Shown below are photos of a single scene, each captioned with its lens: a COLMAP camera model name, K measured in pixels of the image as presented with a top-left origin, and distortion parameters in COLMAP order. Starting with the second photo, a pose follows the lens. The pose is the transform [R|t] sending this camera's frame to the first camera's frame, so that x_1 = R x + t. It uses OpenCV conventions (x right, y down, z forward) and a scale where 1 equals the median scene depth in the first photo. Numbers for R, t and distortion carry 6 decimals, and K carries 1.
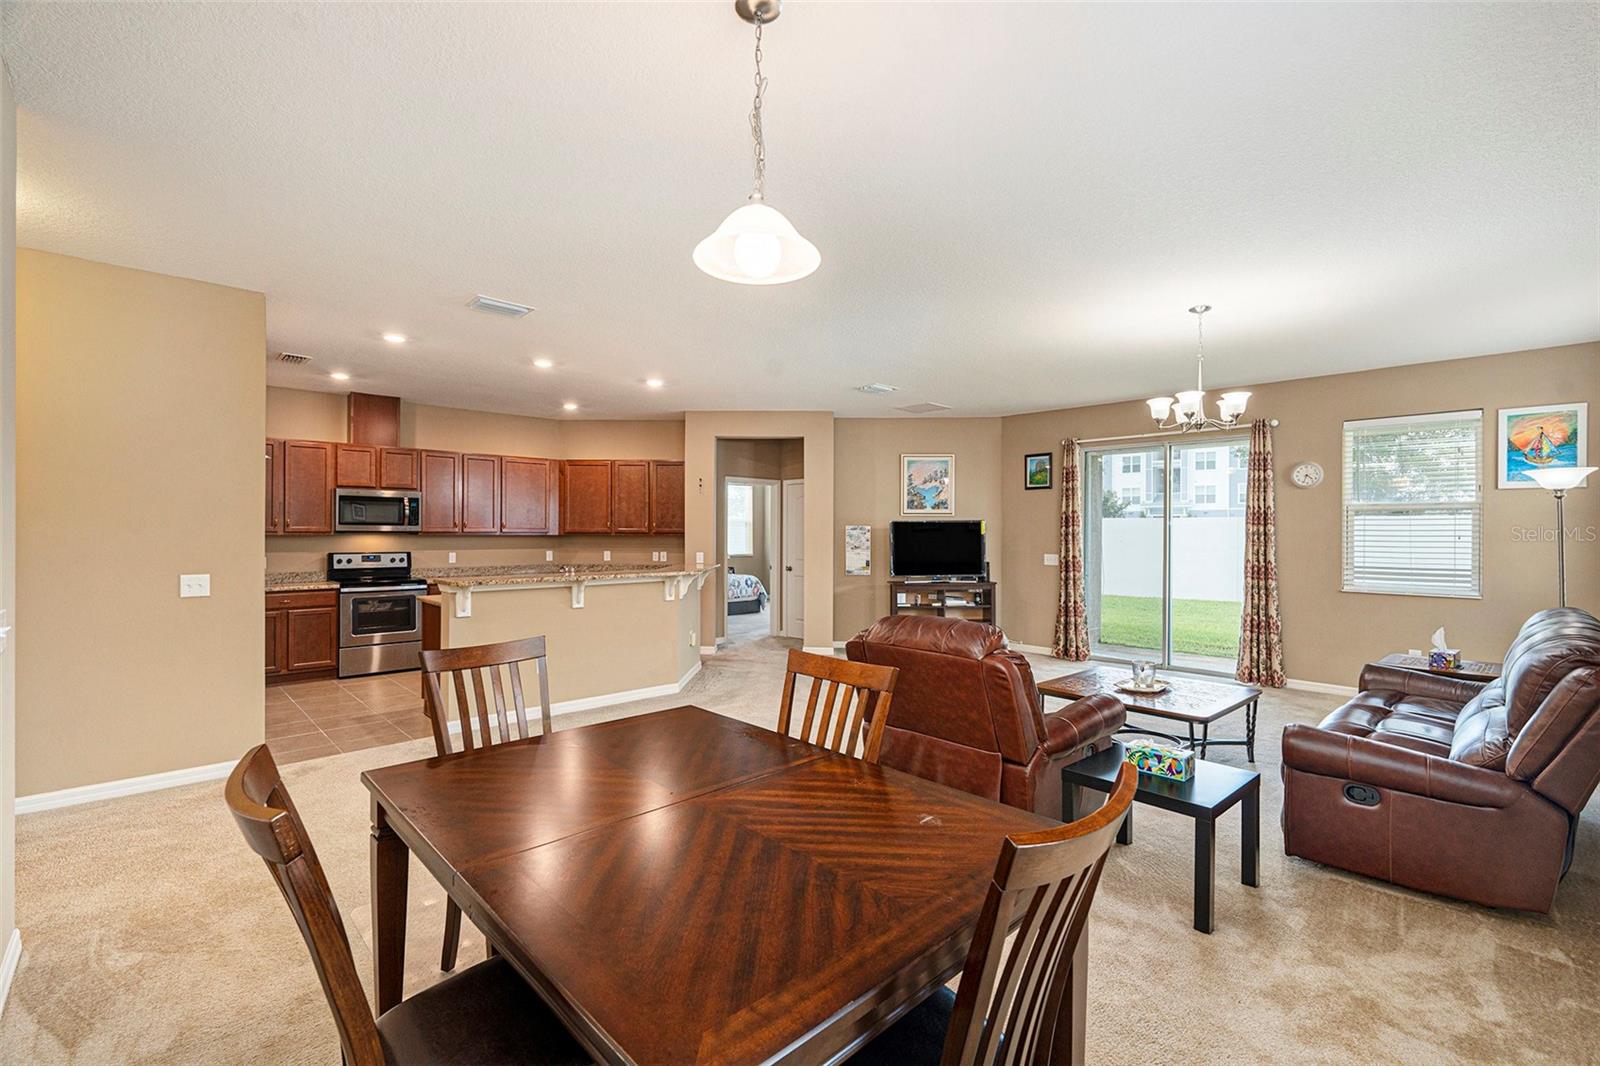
lens RADIAL K [[666.3, 0, 838.2], [0, 666.3, 533.4], [0, 0, 1]] dist [-0.009689, -0.000003]
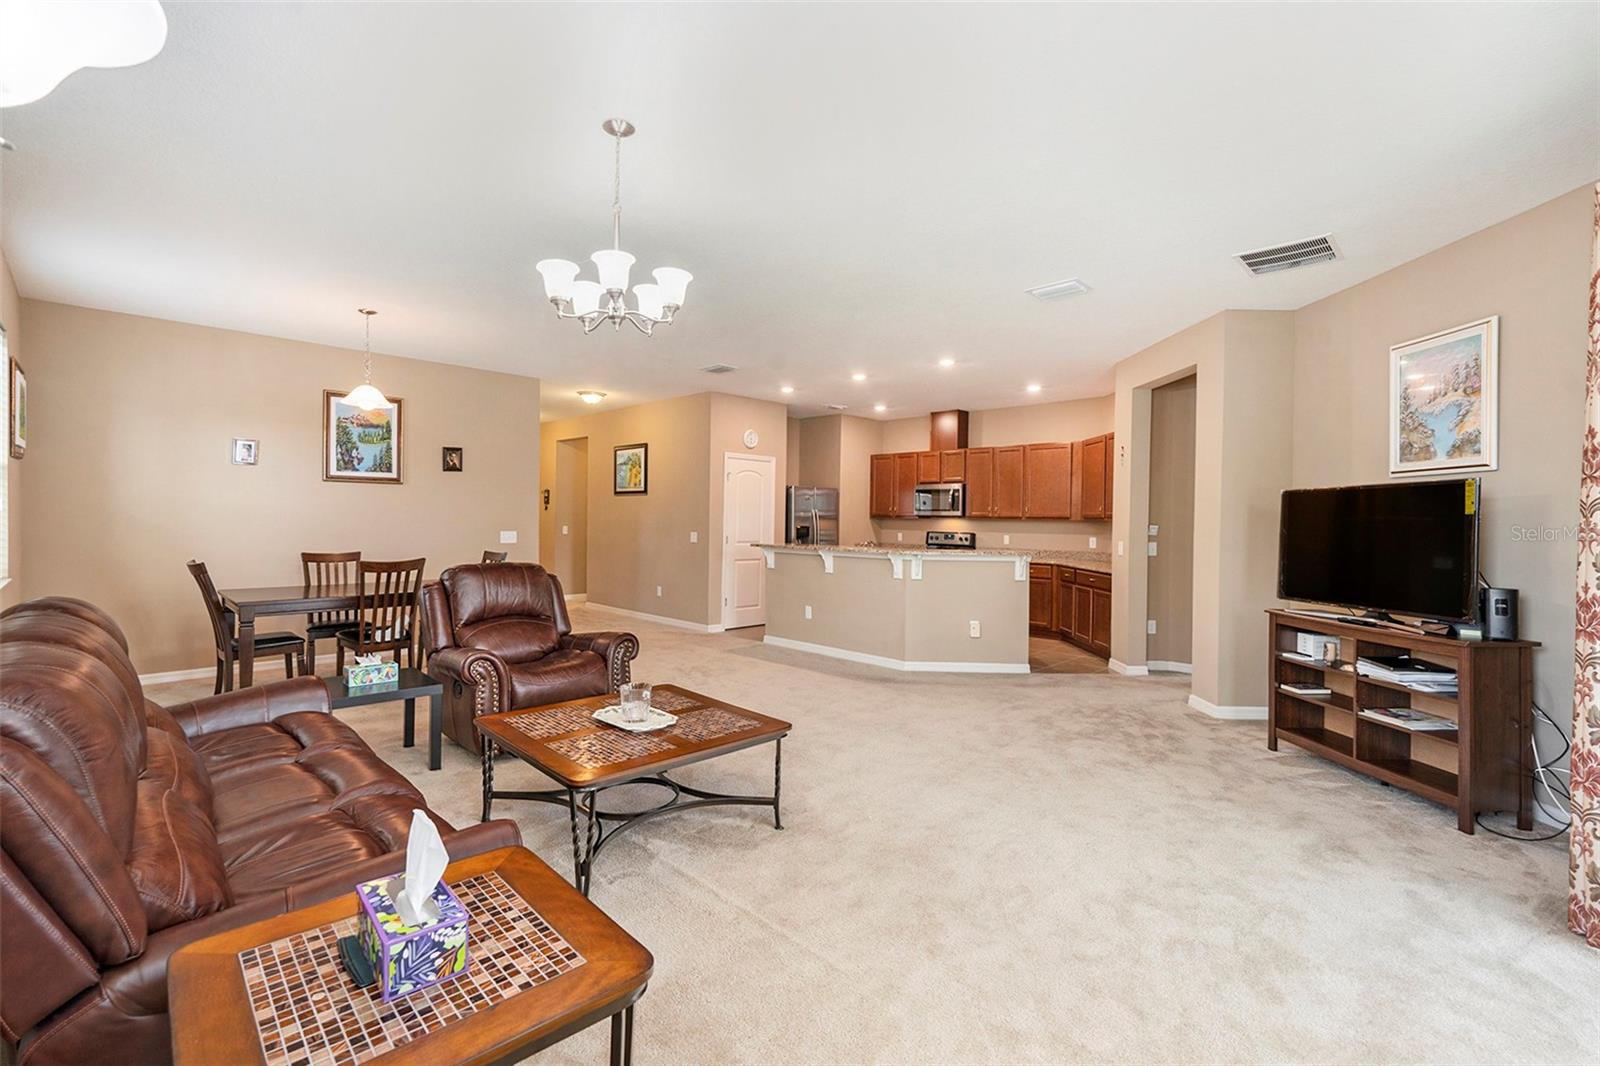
lens RADIAL K [[720.3, 0, 783.6], [0, 720.3, 518.1], [0, 0, 1]] dist [-0.001576, -0.000840]
pose [[-0.002289, -0.005735, -0.999981, 0.715832], [-0.016774, 0.999843, -0.005696, 0.014440], [0.999857, 0.016760, -0.002385, 0.684319]]
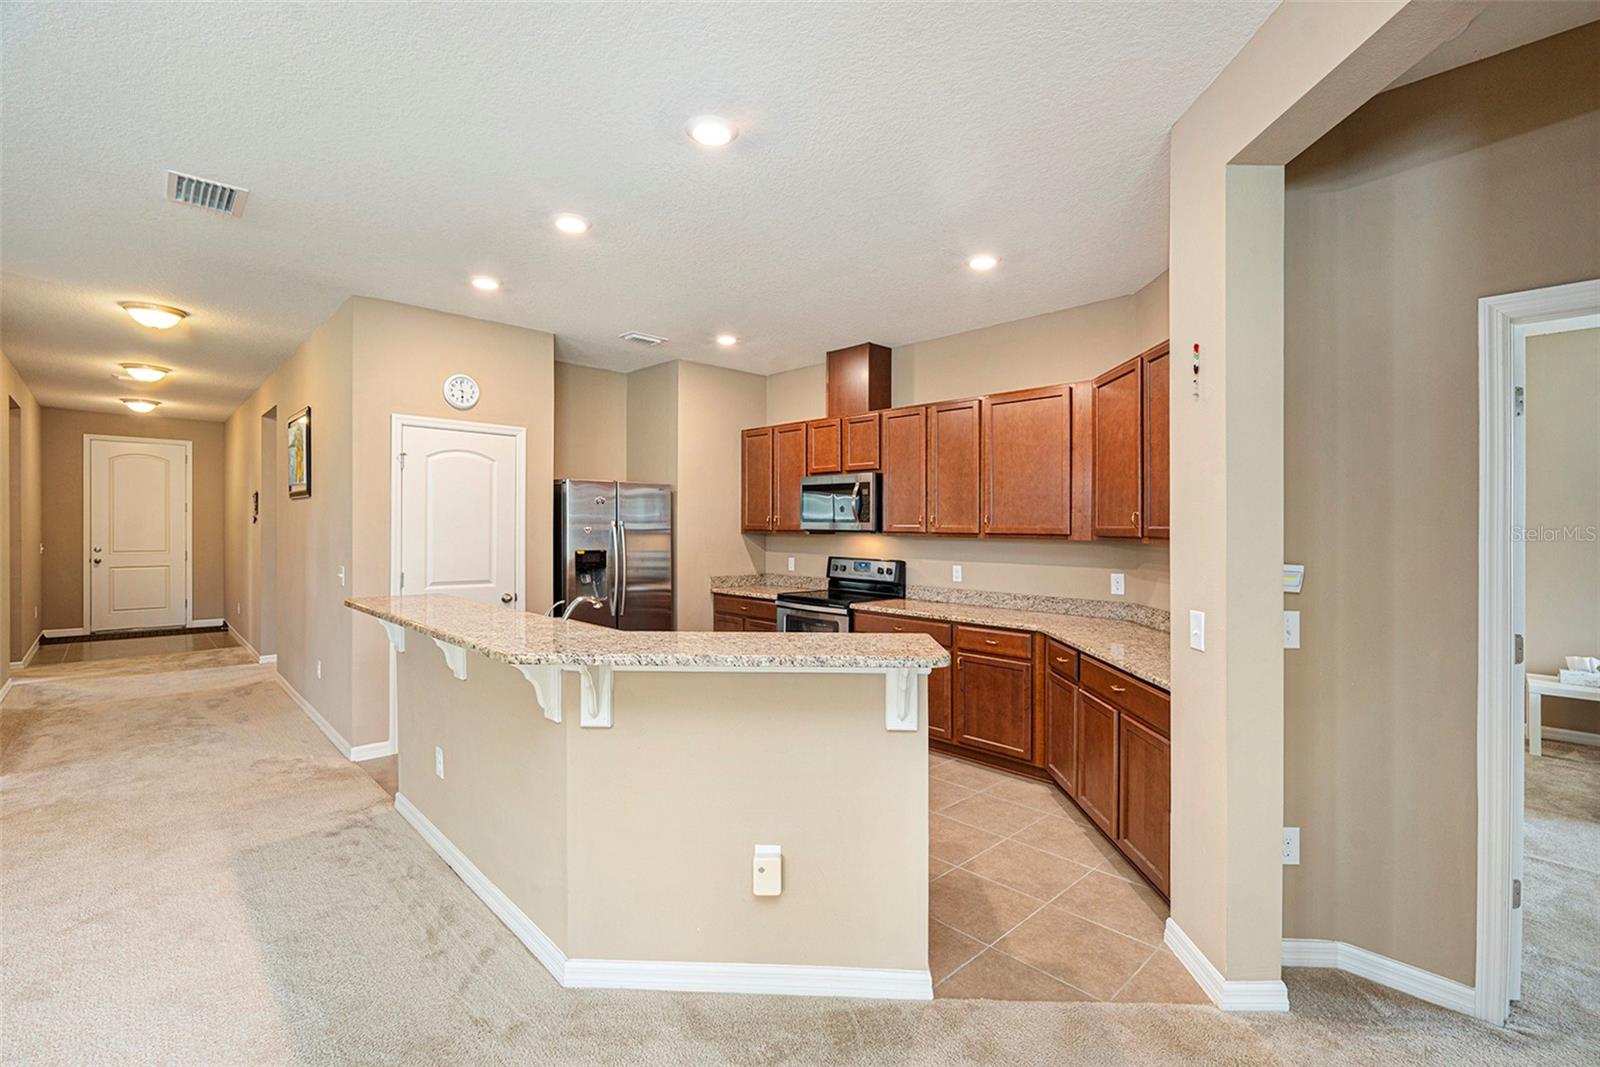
lens RADIAL K [[708.4, 0, 760.4], [0, 708.4, 529.0], [0, 0, 1]] dist [0.000590, 0.000041]
pose [[-0.062815, -0.000211, -0.998025, 0.107169], [-0.010811, 0.999941, 0.000469, -0.004127], [0.997967, 0.010819, -0.062814, 0.943148]]
